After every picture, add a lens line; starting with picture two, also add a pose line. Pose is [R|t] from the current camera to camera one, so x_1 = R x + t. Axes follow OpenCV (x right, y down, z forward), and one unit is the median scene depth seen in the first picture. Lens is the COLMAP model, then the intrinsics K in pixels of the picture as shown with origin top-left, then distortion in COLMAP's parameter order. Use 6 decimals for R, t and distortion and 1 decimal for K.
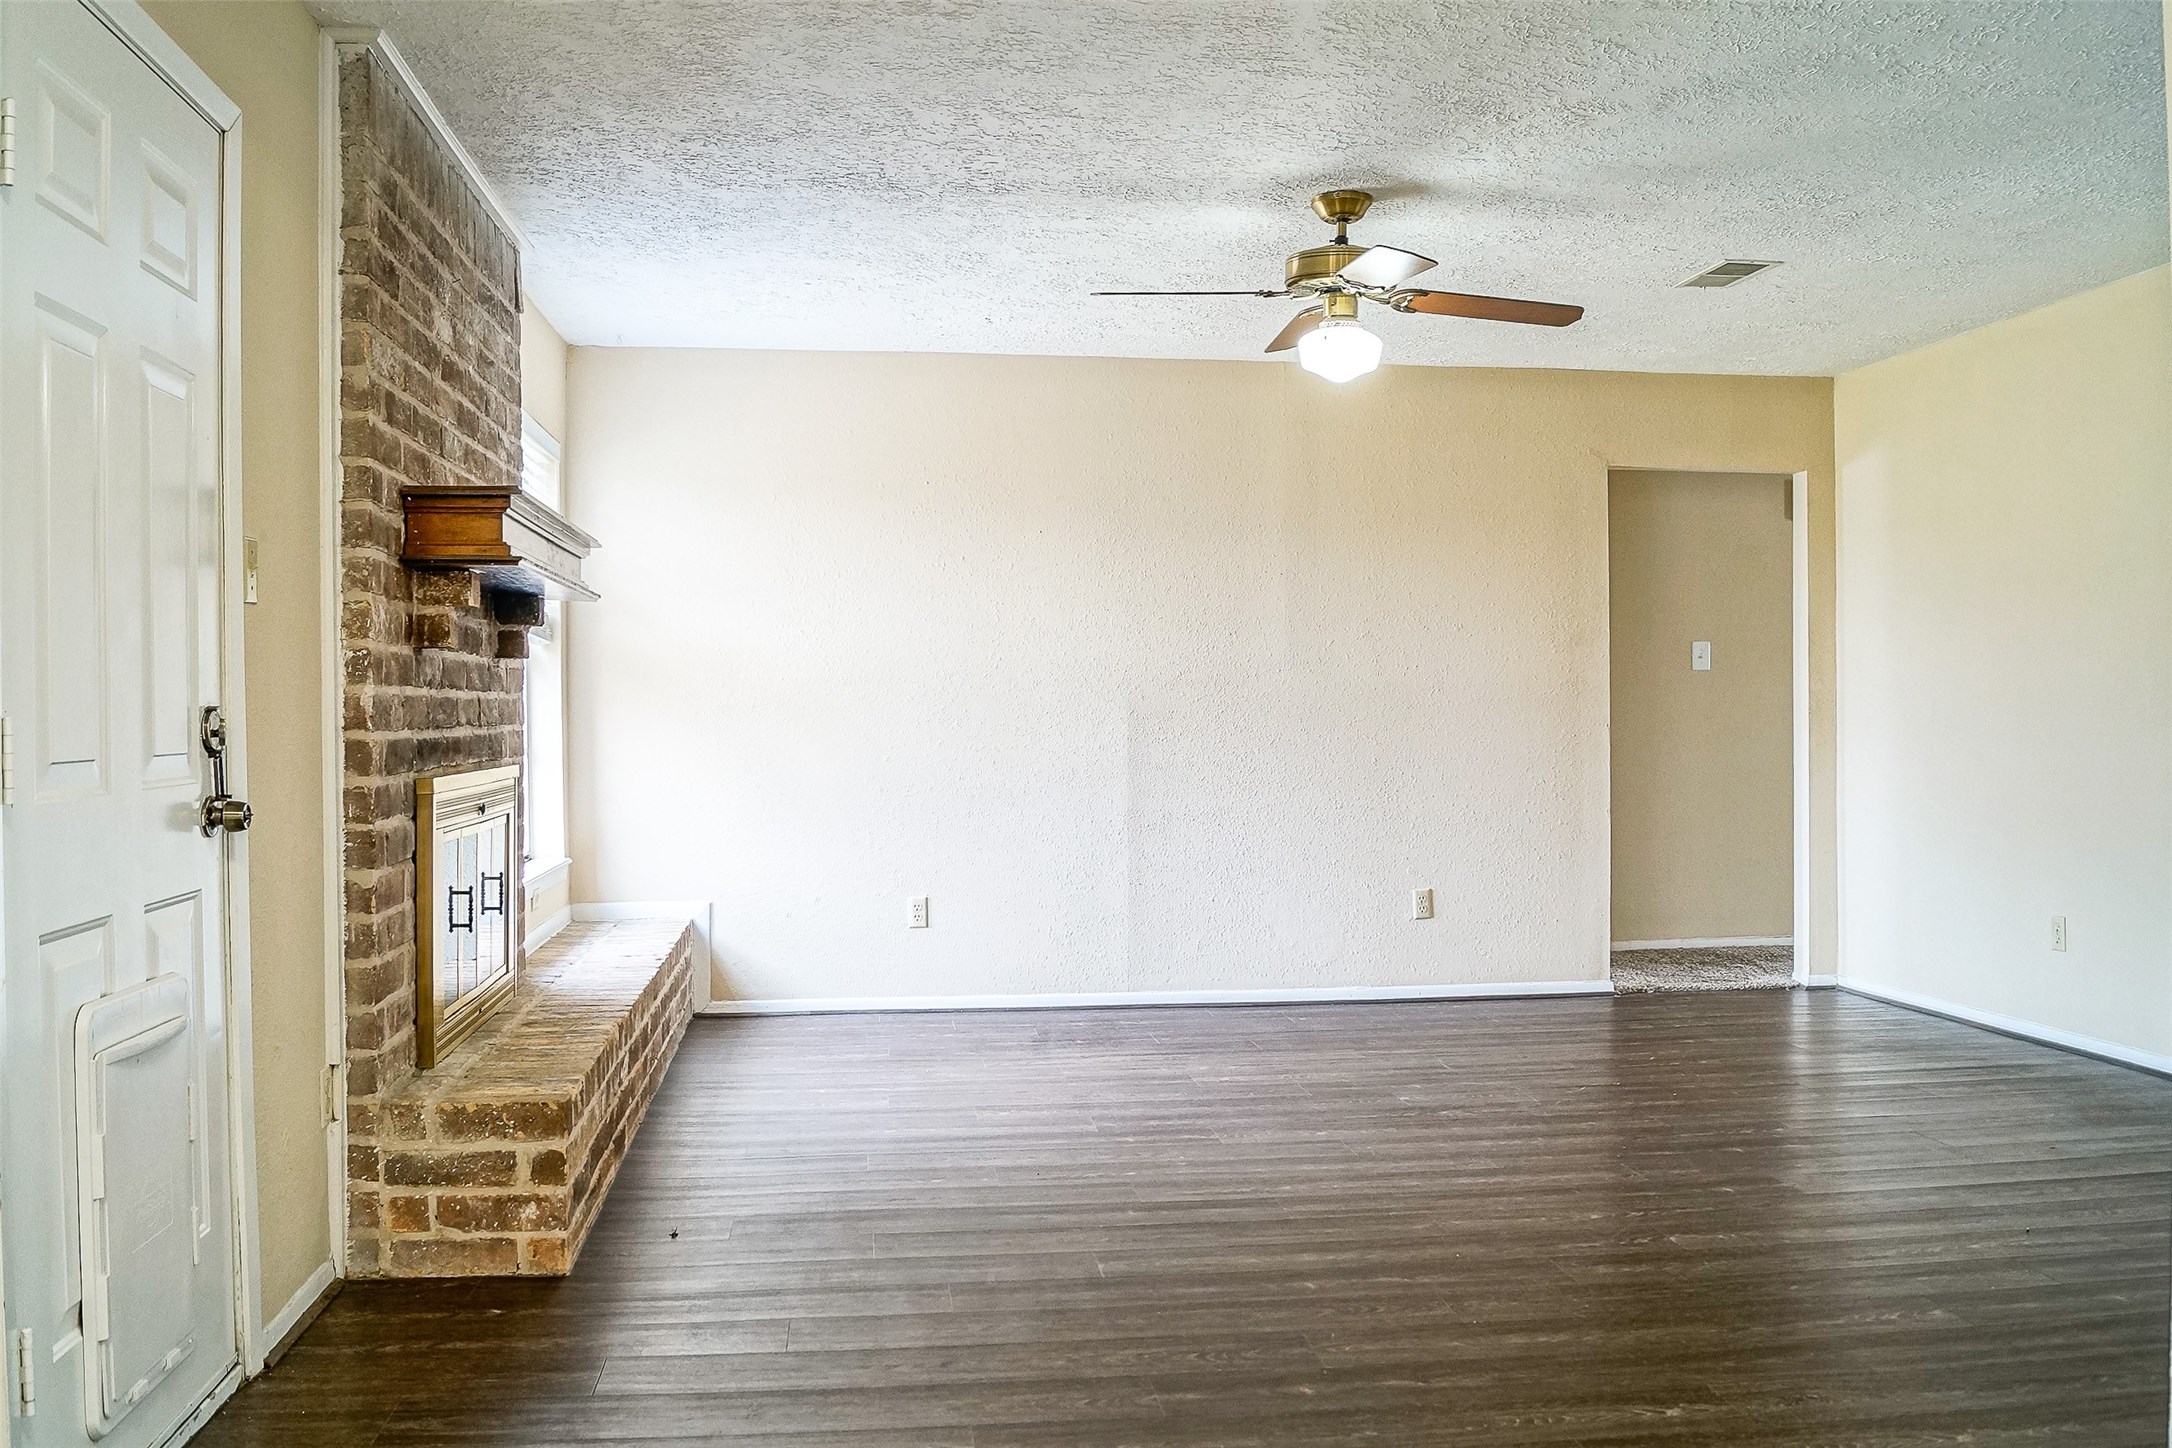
lens RADIAL K [[1754.4, 0, 1152.7], [0, 1754.4, 724.9], [0, 0, 1]] dist [-0.066124, 0.003975]
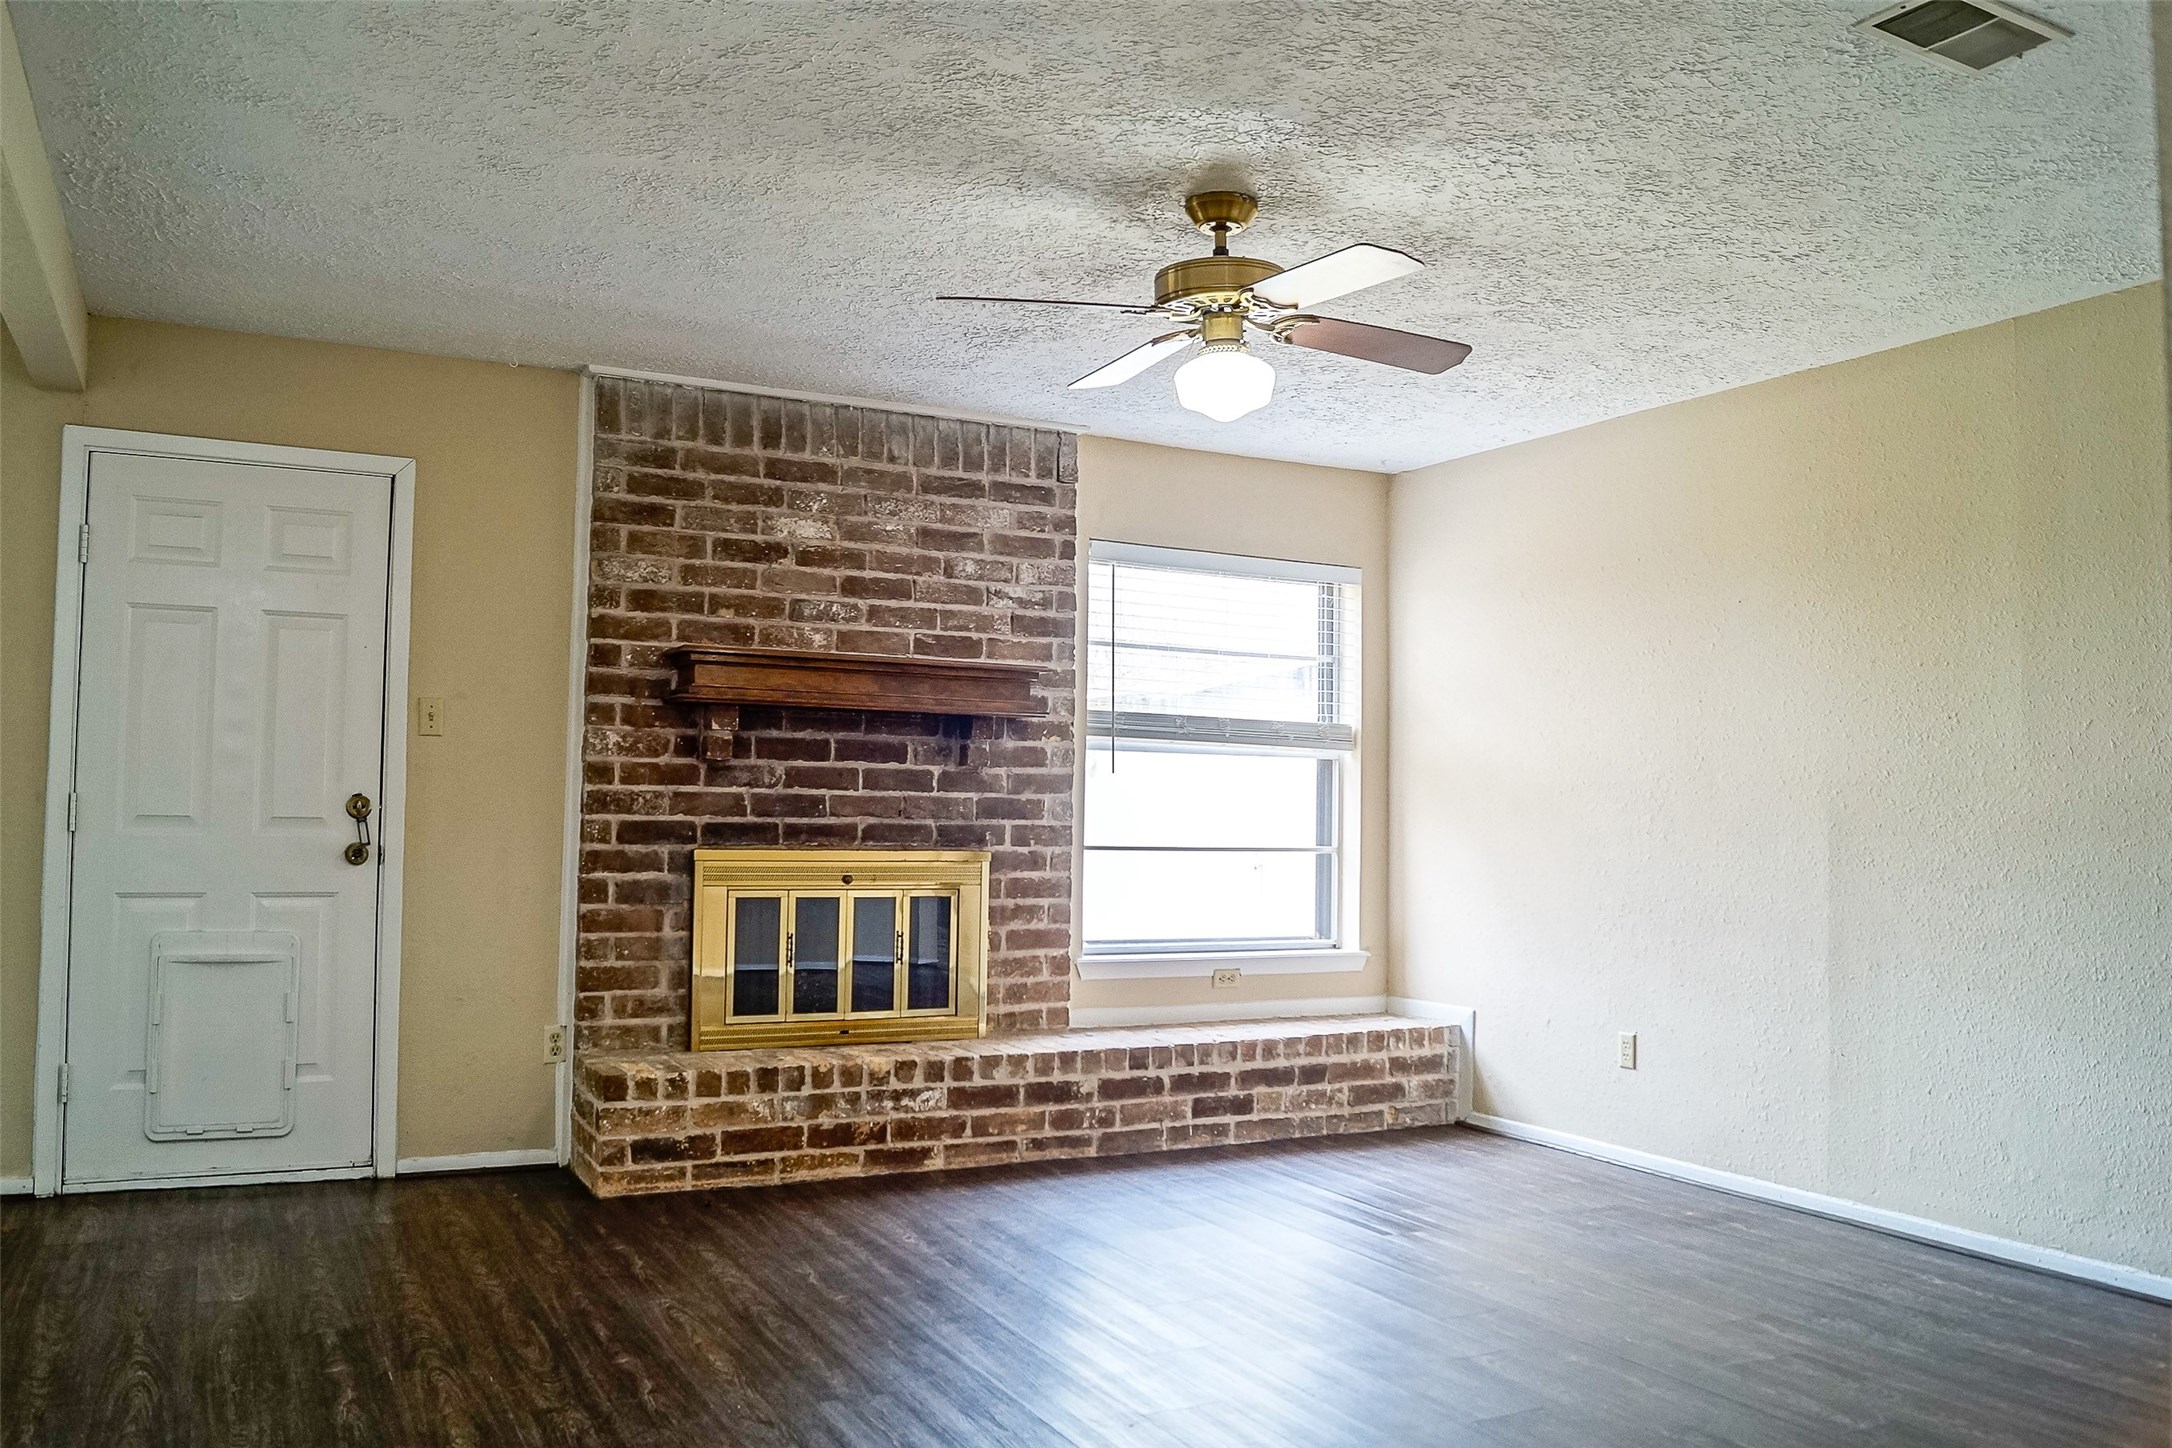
lens RADIAL K [[1754.4, 0, 1152.7], [0, 1754.4, 724.9], [0, 0, 1]] dist [-0.066124, 0.003975]
pose [[0.336546, -0.035827, -0.940985, 0.921413], [-0.026302, 0.998528, -0.047424, -0.011403], [0.941300, 0.040710, 0.335108, 0.734278]]
